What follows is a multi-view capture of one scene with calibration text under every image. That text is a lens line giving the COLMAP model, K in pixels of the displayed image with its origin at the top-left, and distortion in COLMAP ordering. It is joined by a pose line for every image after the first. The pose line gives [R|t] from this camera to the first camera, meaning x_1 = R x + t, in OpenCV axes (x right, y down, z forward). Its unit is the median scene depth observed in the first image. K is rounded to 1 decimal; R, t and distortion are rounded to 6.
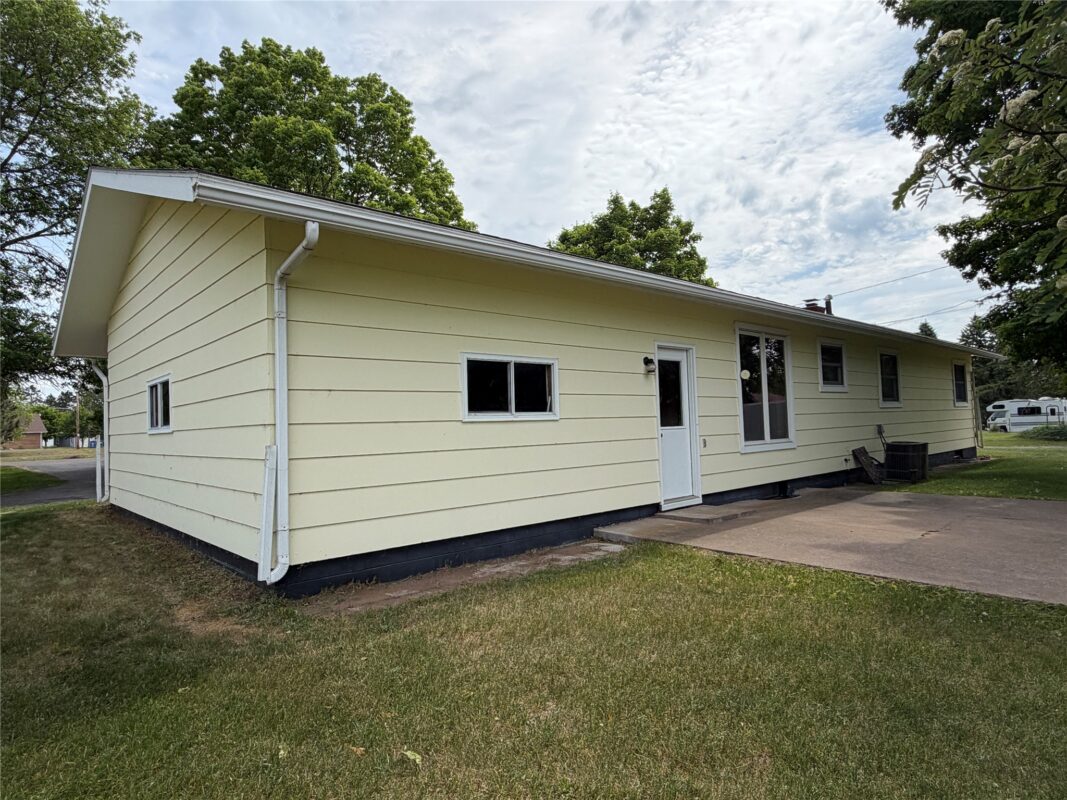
lens RADIAL K [[626.3, 0, 533.8], [0, 626.3, 398.4], [0, 0, 1]] dist [-0.000688, 0.000109]
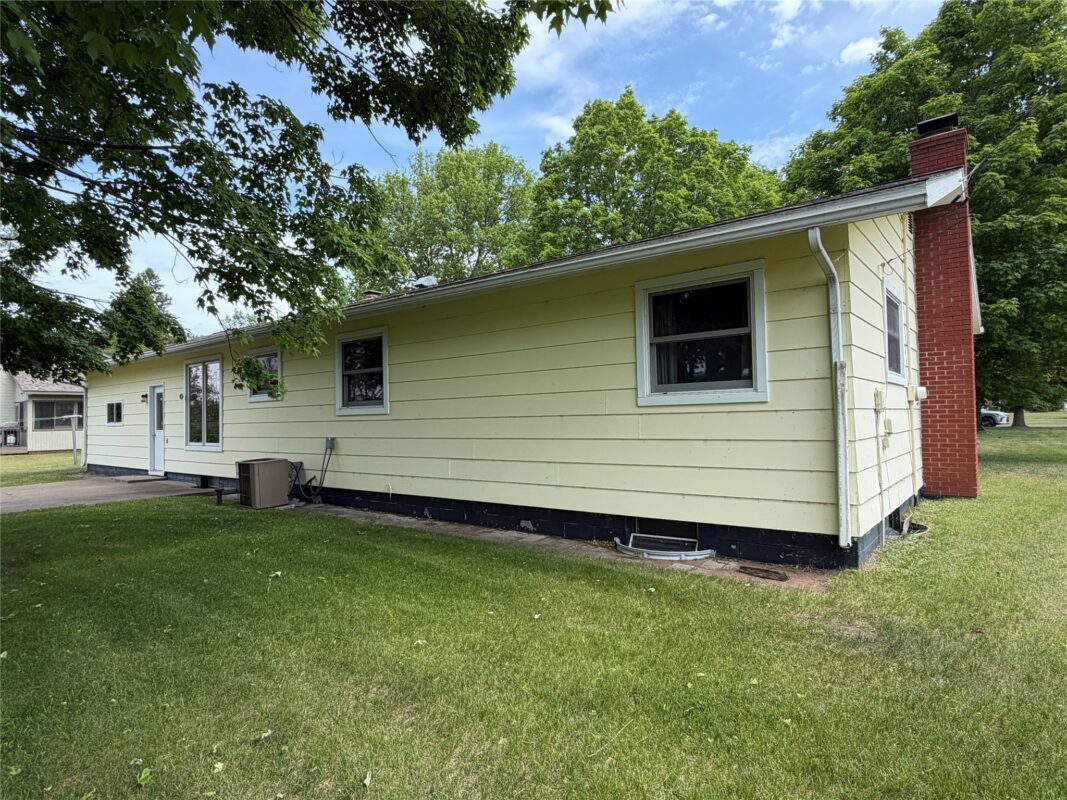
lens RADIAL K [[600.1, 0, 533.5], [0, 600.1, 405.2], [0, 0, 1]] dist [-0.002697, -0.000086]
pose [[0.164389, 0.010565, -0.986339, 2.136171], [0.061879, 0.997863, 0.021002, 0.003762], [0.984453, -0.064486, 0.163384, 1.823289]]
